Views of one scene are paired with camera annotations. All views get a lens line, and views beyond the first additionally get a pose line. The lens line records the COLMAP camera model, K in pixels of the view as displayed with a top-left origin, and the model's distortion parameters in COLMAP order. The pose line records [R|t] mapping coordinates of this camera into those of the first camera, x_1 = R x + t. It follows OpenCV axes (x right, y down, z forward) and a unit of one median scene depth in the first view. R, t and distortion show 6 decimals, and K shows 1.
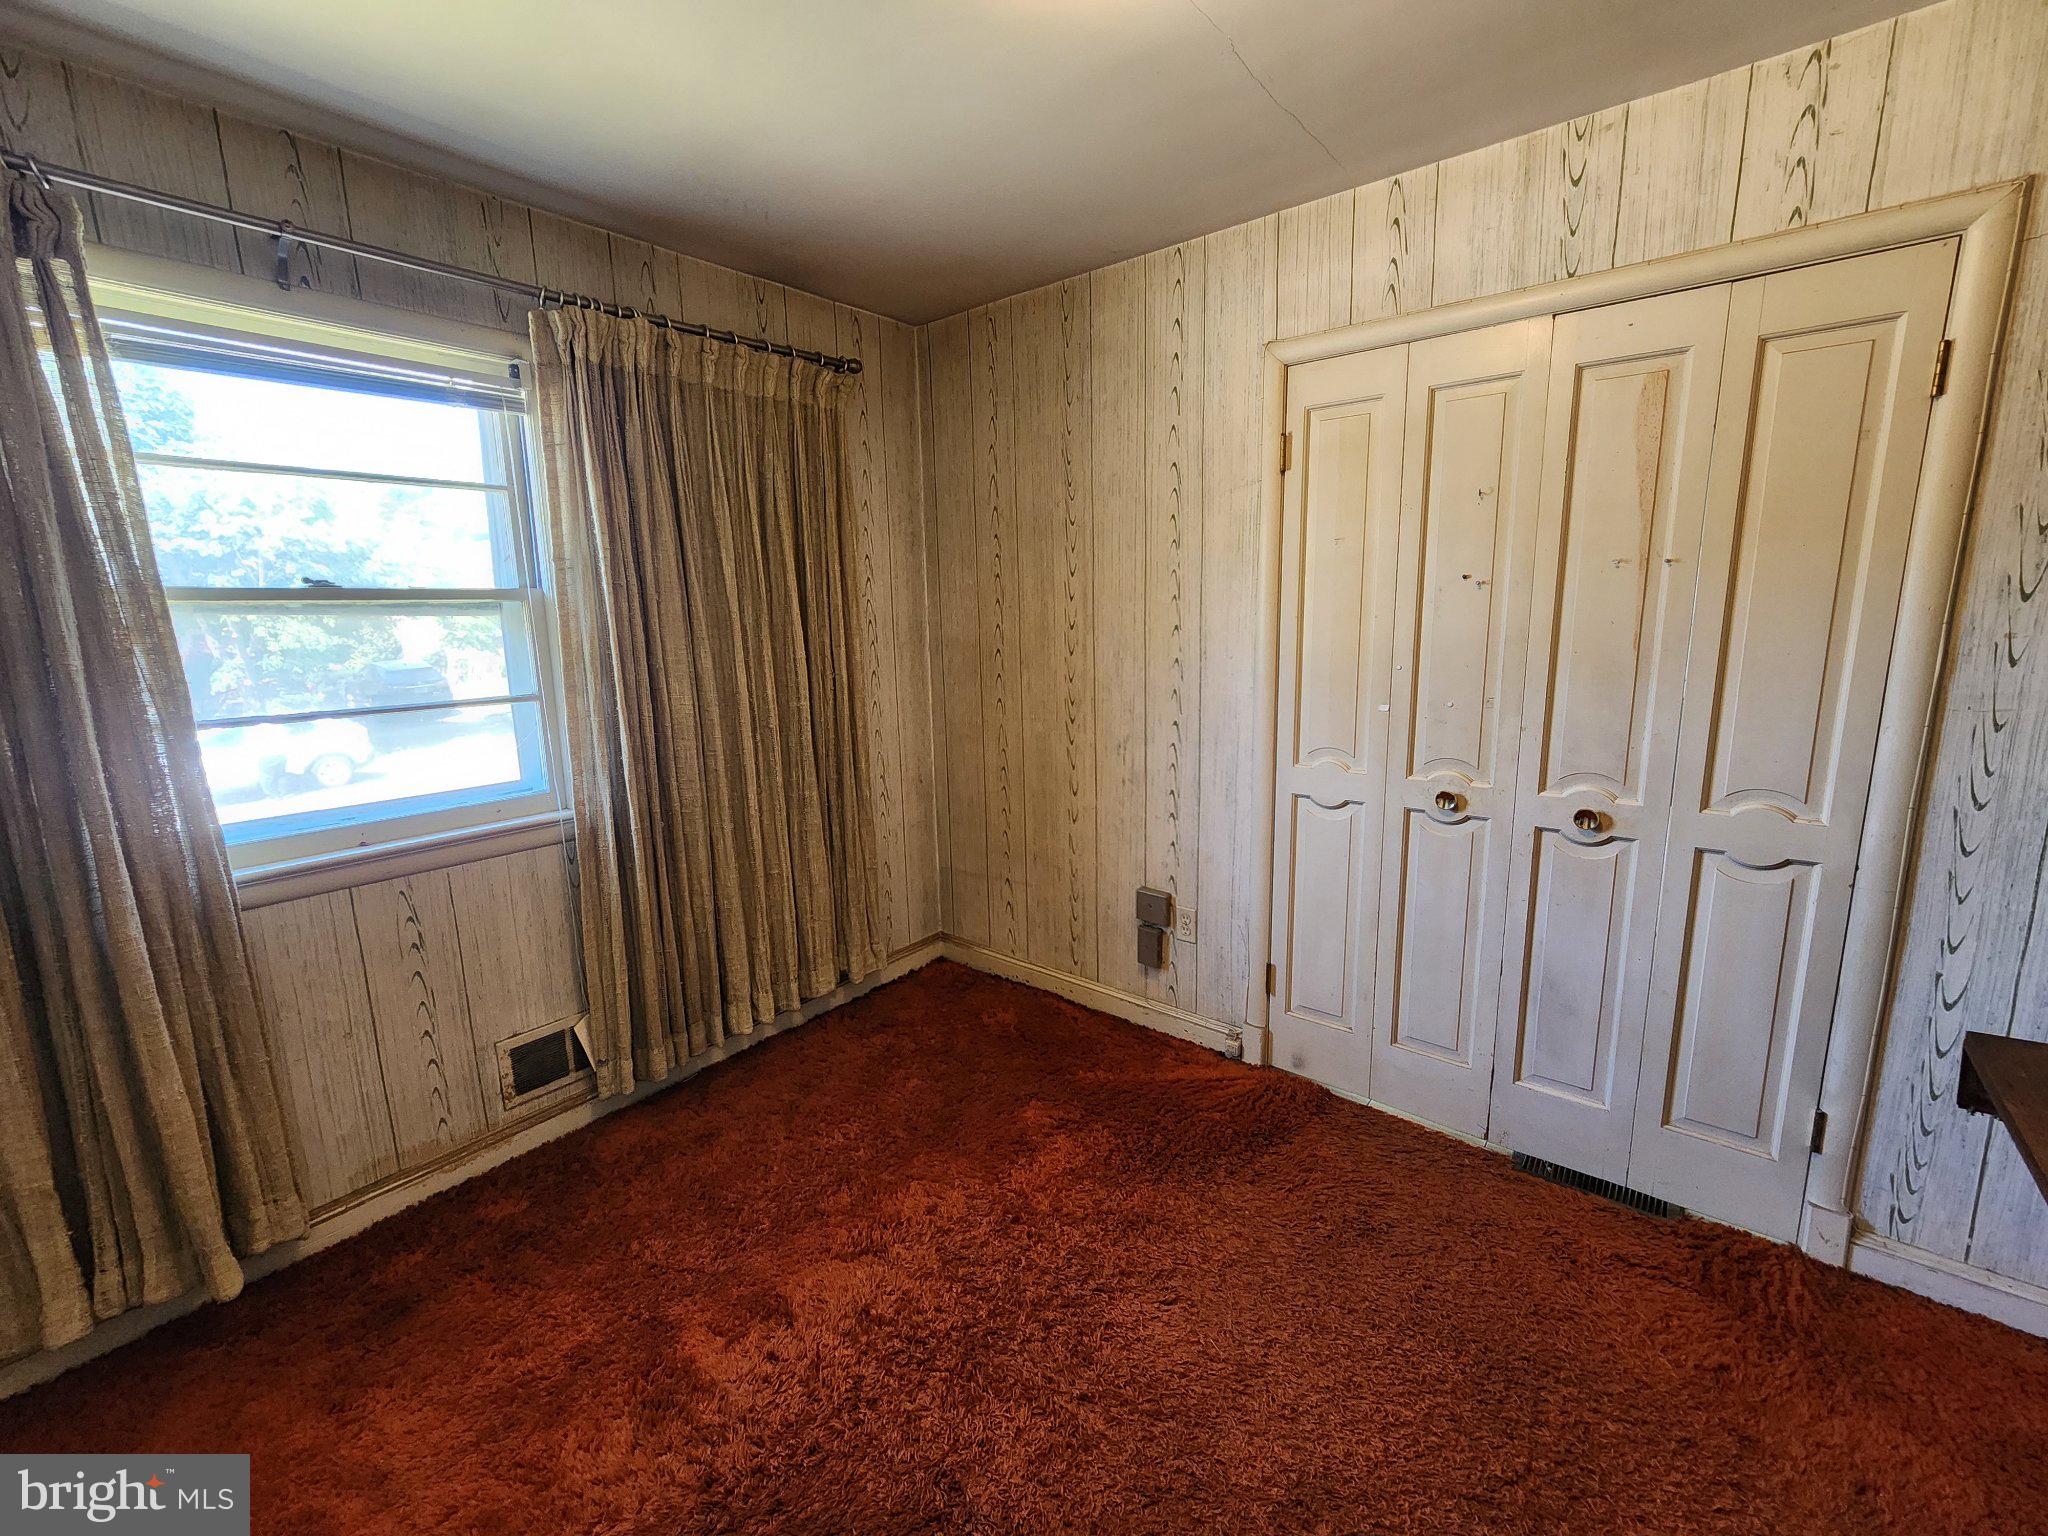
lens RADIAL K [[843.3, 0, 1025.9], [0, 843.3, 764.2], [0, 0, 1]] dist [0.000304, 0.000936]
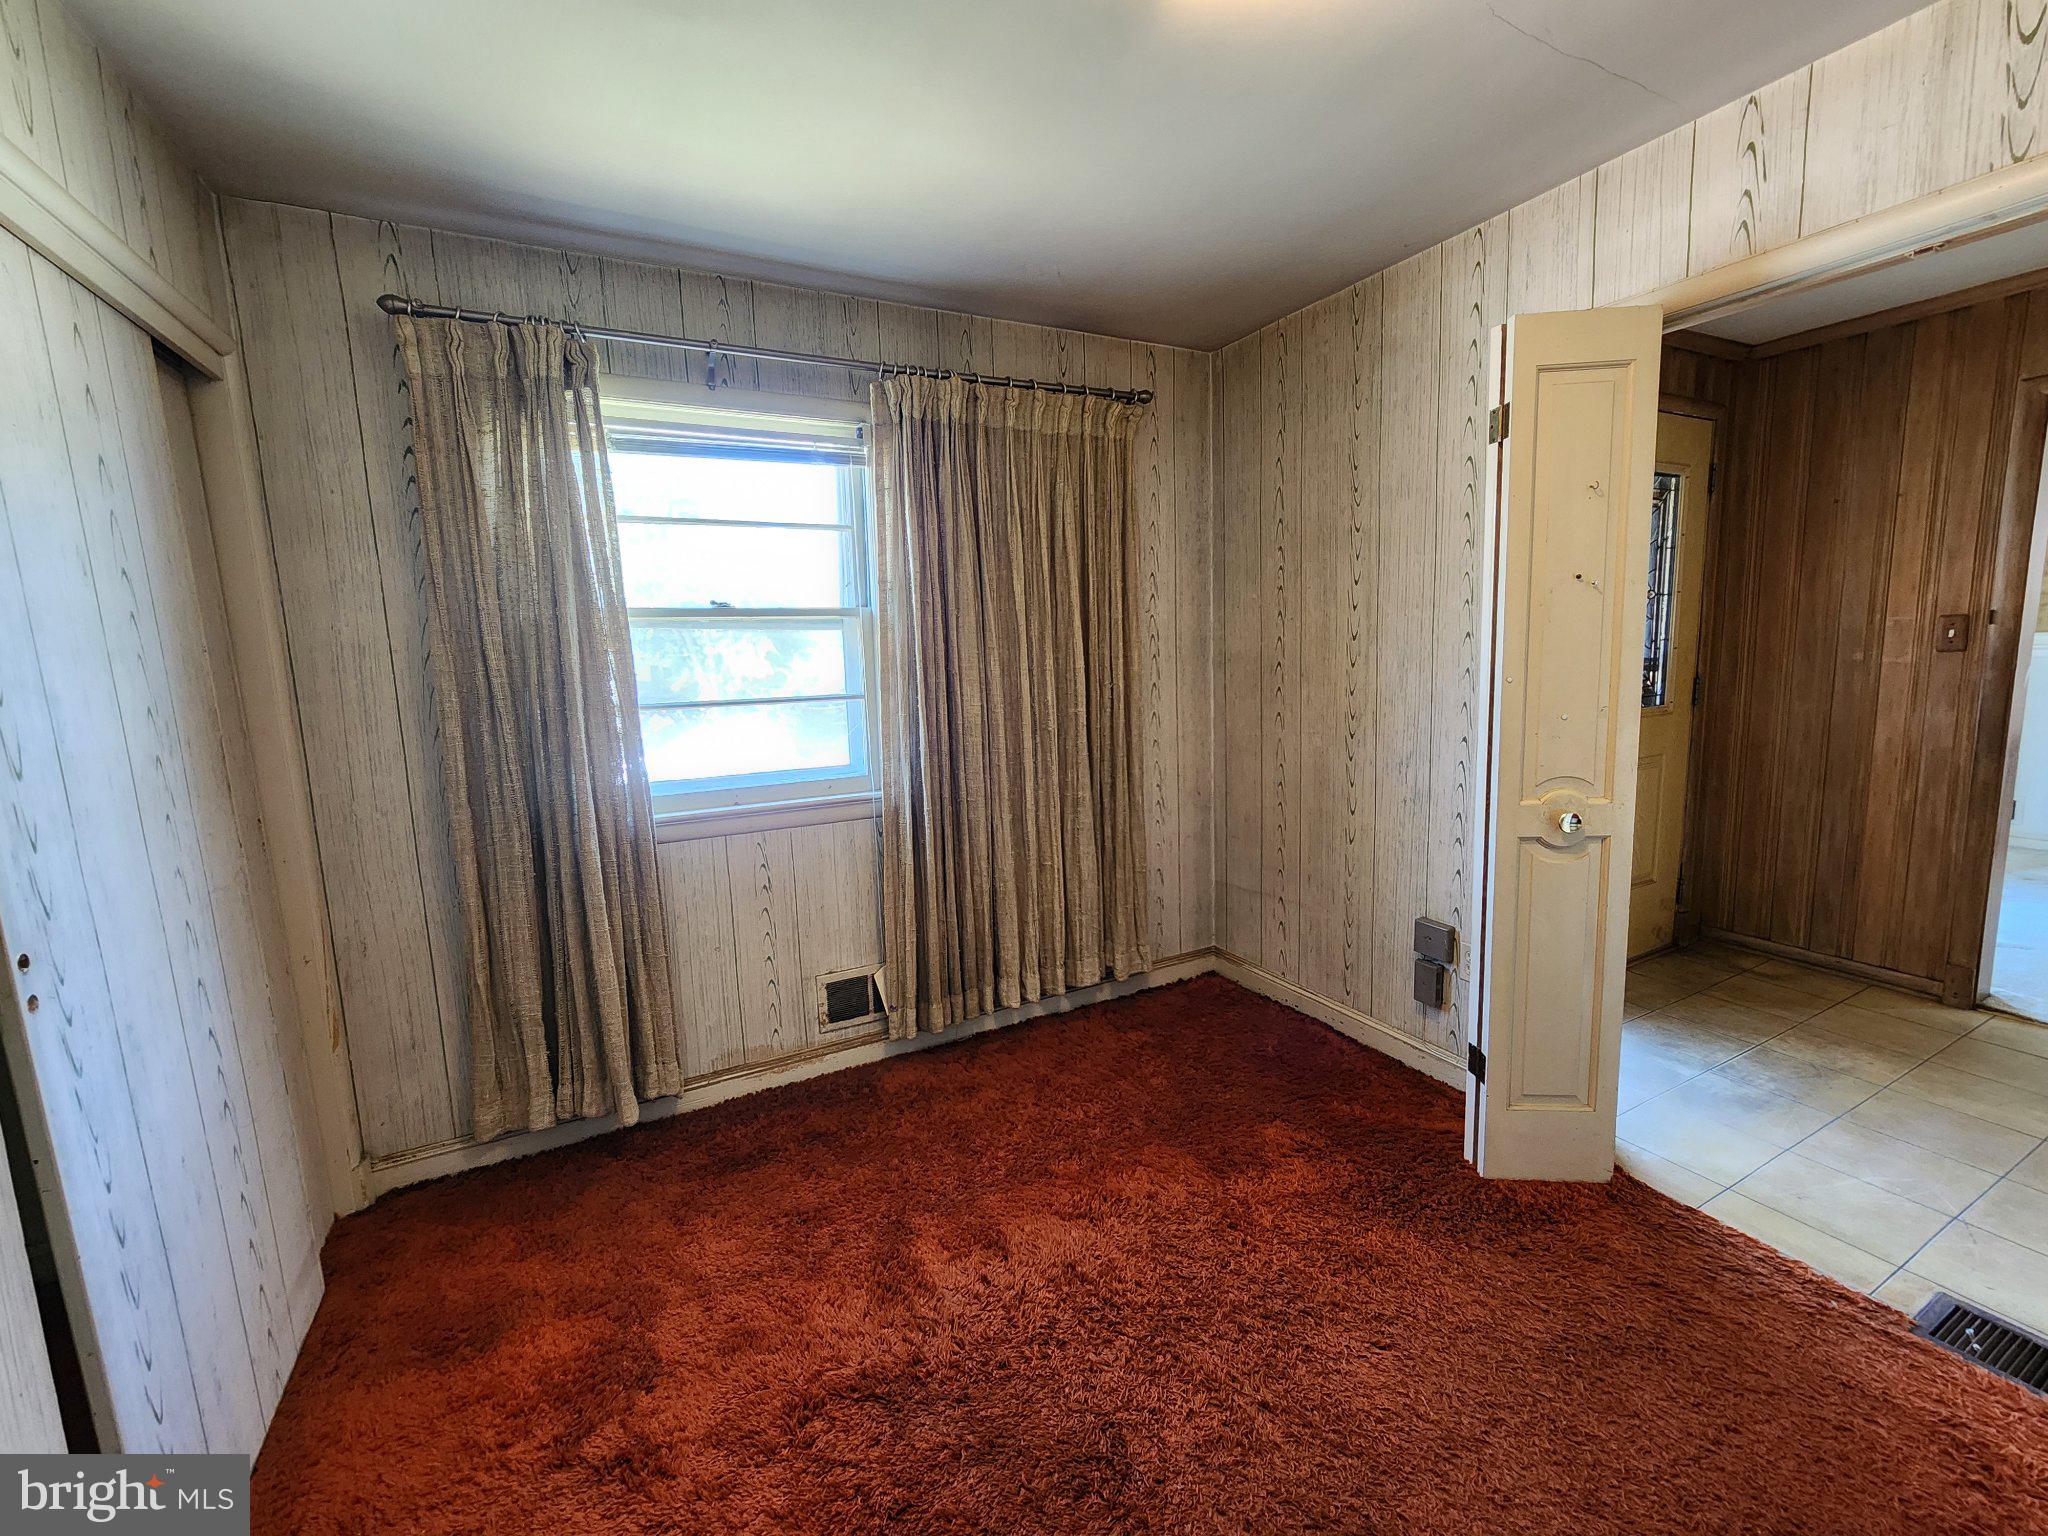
lens RADIAL K [[843.3, 0, 1027.5], [0, 843.3, 766.3], [0, 0, 1]] dist [0.000304, 0.000936]
pose [[0.922028, 0.045001, -0.384499, 0.120736], [-0.059181, 0.997931, -0.025120, 0.041171], [0.382573, 0.045917, 0.922784, -0.030433]]
